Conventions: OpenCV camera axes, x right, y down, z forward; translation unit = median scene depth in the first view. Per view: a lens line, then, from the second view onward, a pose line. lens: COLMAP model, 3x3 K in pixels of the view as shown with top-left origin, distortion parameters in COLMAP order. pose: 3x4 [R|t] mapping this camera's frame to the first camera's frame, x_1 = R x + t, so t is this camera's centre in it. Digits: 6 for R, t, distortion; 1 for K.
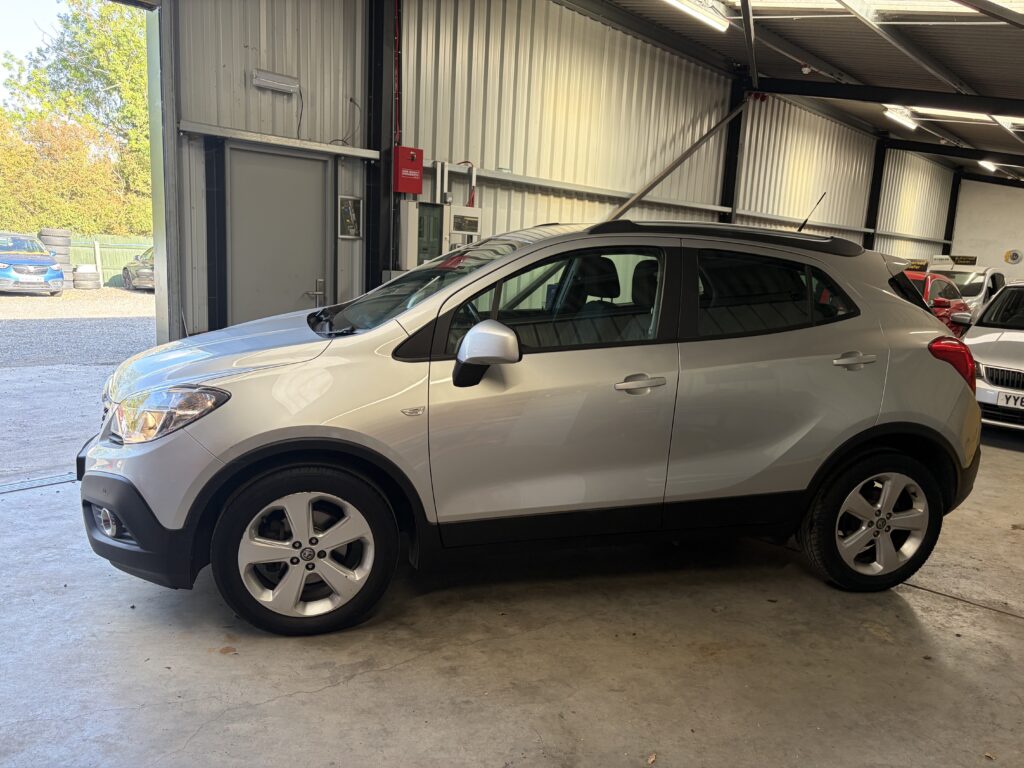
lens RADIAL K [[774.0, 0, 518.9], [0, 774.0, 382.9], [0, 0, 1]] dist [0.049358, -0.069389]
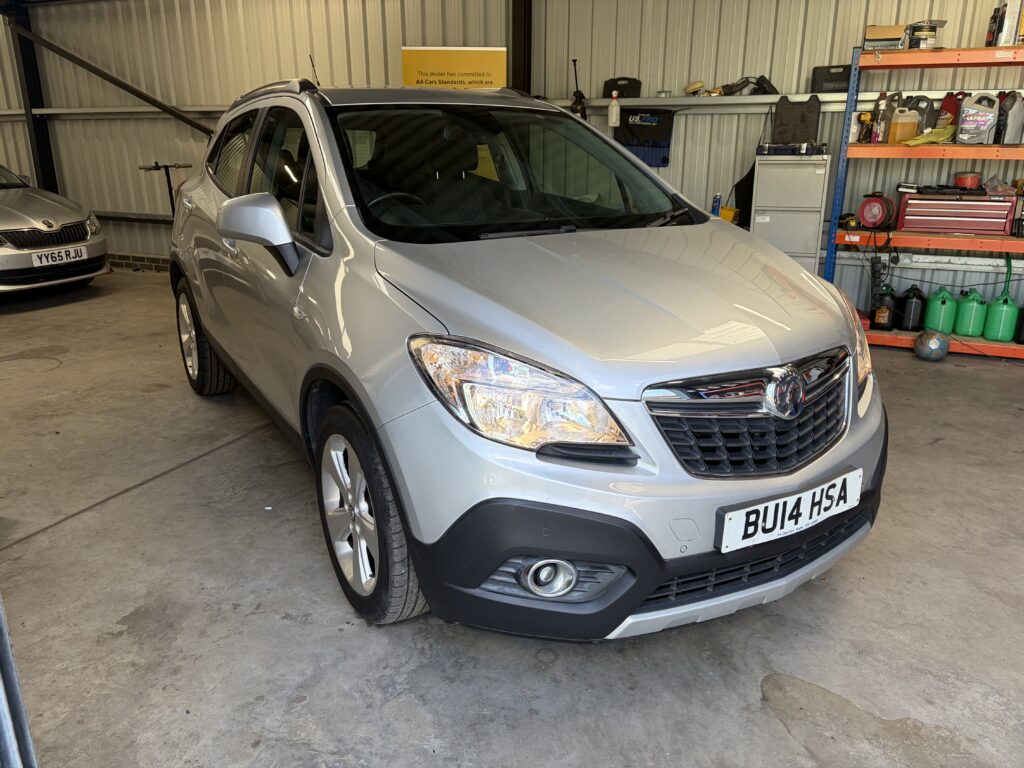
lens RADIAL K [[779.3, 0, 519.9], [0, 779.3, 382.5], [0, 0, 1]] dist [0.006715, -0.002502]
pose [[-0.296431, -0.329368, 0.896463, -0.635412], [0.147826, 0.911516, 0.383780, -0.160382], [-0.943544, 0.246285, -0.221512, 0.855867]]
